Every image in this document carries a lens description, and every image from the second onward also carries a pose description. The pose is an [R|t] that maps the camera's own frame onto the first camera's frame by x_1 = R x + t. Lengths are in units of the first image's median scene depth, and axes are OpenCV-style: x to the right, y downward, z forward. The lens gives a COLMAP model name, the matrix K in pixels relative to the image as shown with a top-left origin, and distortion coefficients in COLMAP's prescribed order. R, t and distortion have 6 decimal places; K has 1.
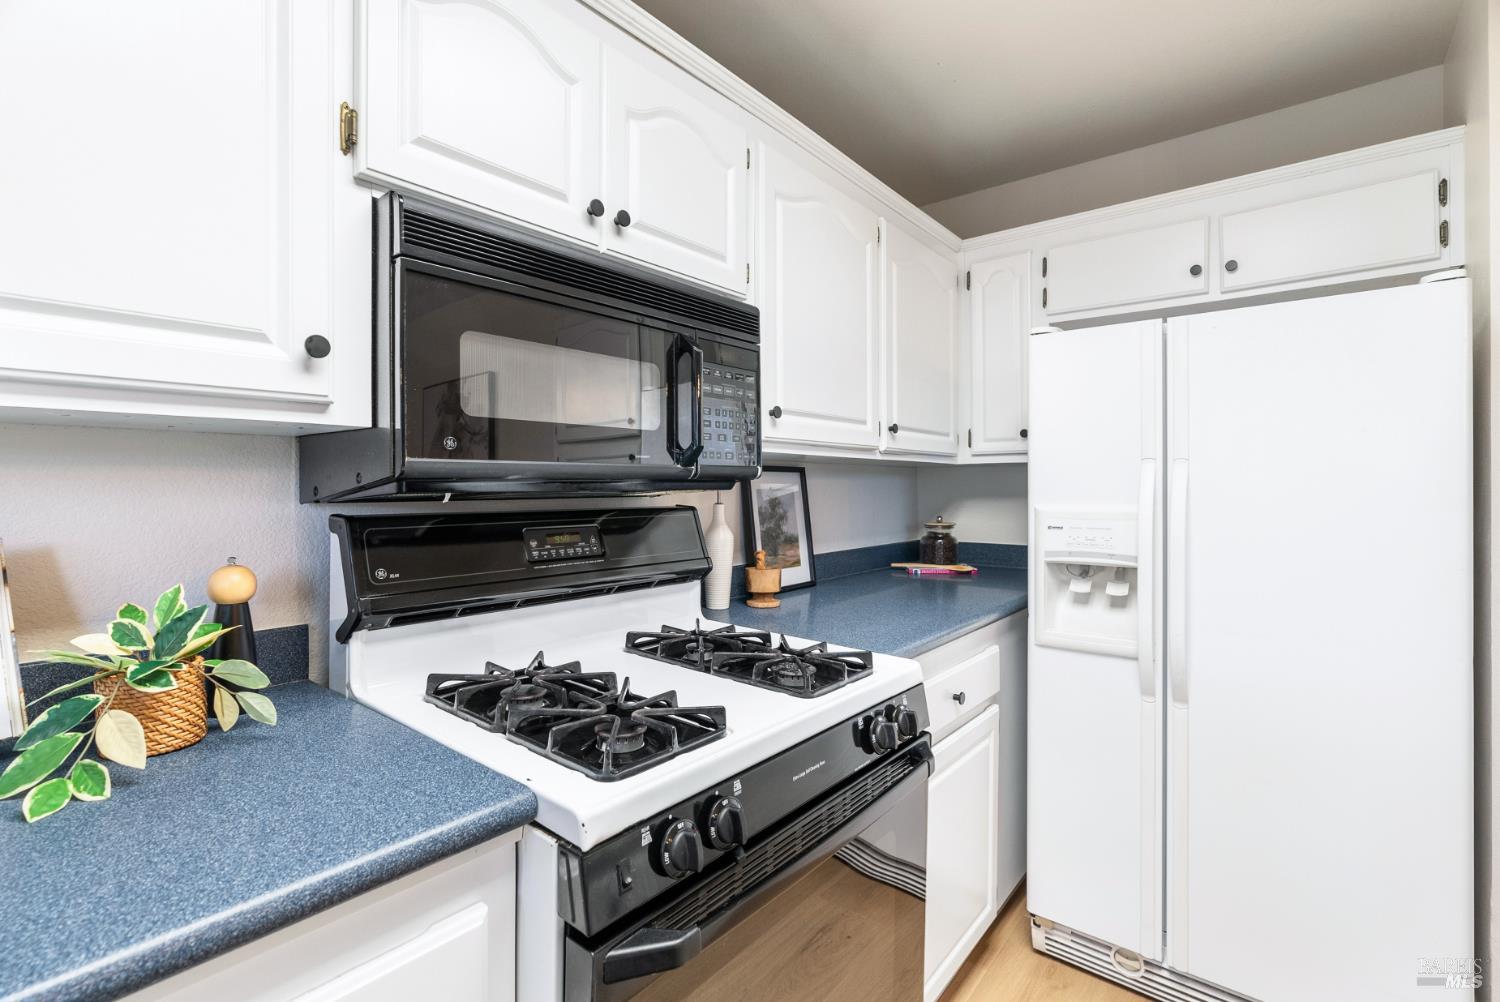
lens RADIAL K [[686.8, 0, 747.9], [0, 686.8, 493.1], [0, 0, 1]] dist [-0.002988, 0.000034]
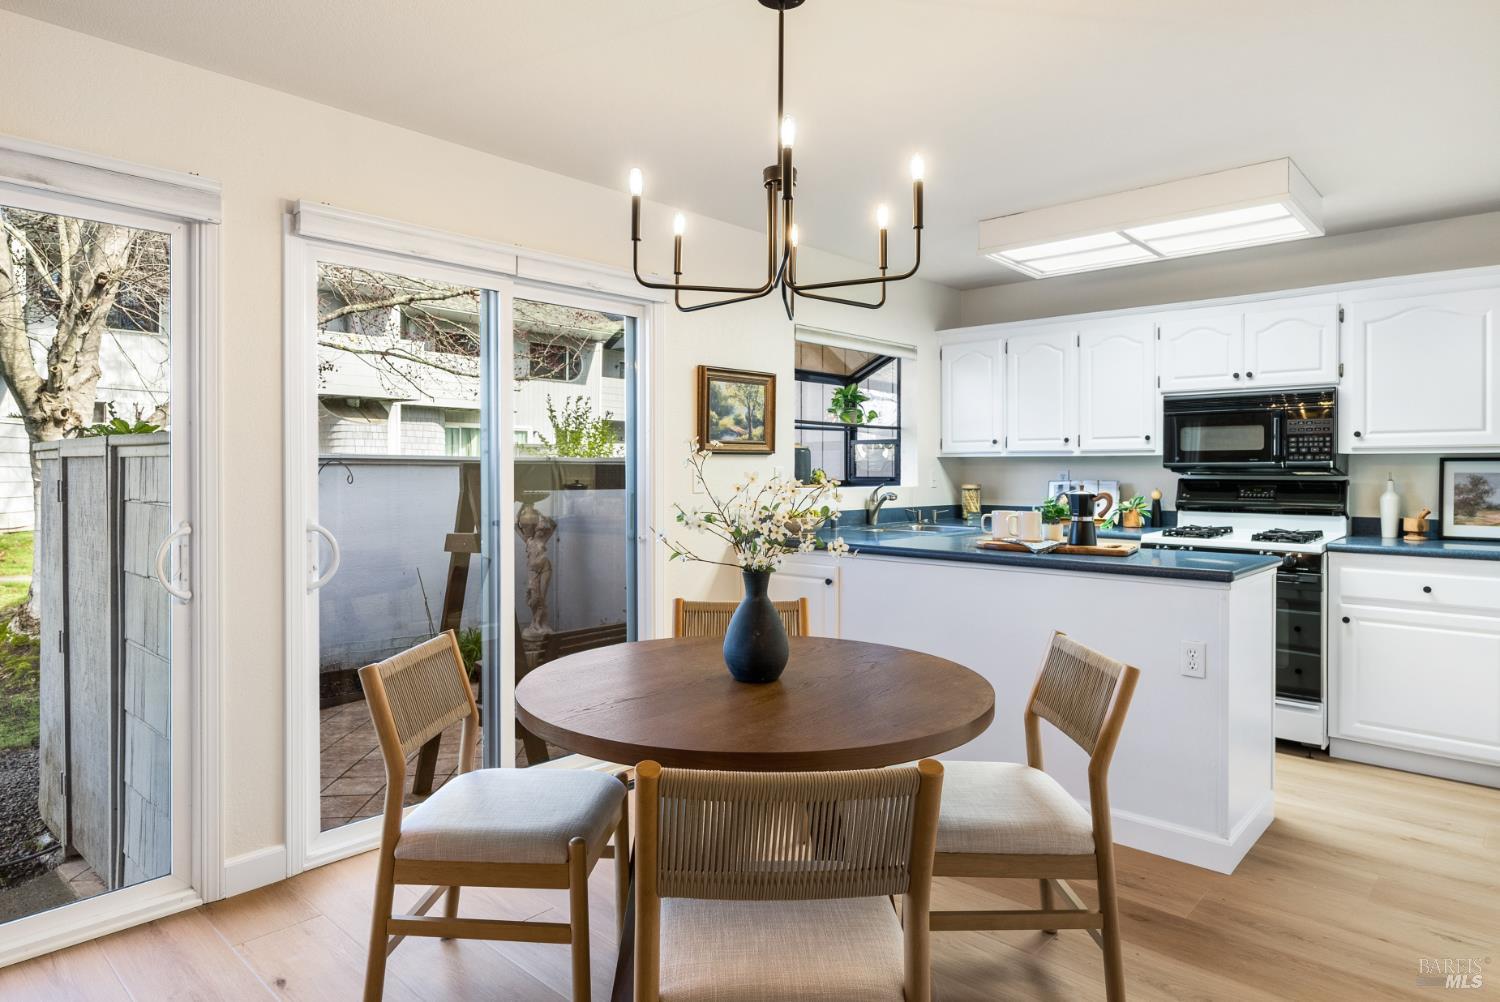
lens RADIAL K [[868.2, 0, 745.3], [0, 868.2, 472.5], [0, 0, 1]] dist [0.000801, 0.003028]
pose [[-0.057161, 0.005715, -0.998349, 3.113183], [-0.011786, 0.999910, 0.006398, 0.000295], [0.998295, 0.012132, -0.057089, -0.755598]]
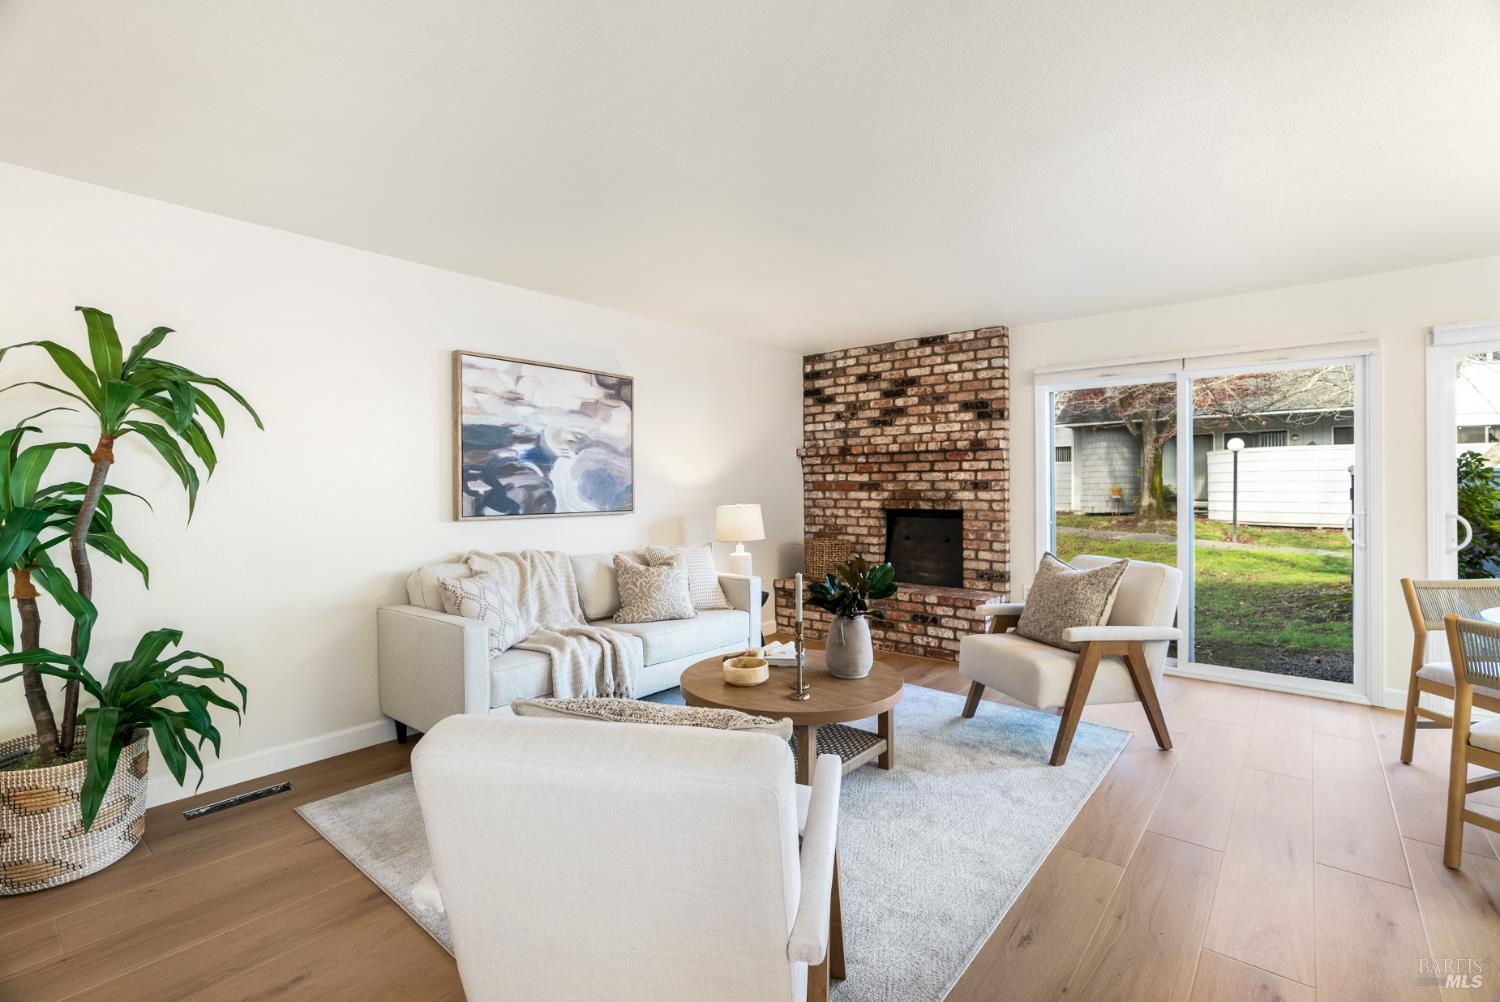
lens RADIAL K [[686.8, 0, 749.5], [0, 686.8, 492.0], [0, 0, 1]] dist [-0.002988, 0.000034]
pose [[-0.999931, 0.010328, 0.005645, 3.894264], [0.010417, 0.999819, 0.015926, -0.009451], [-0.005480, 0.015983, -0.999857, 0.853851]]
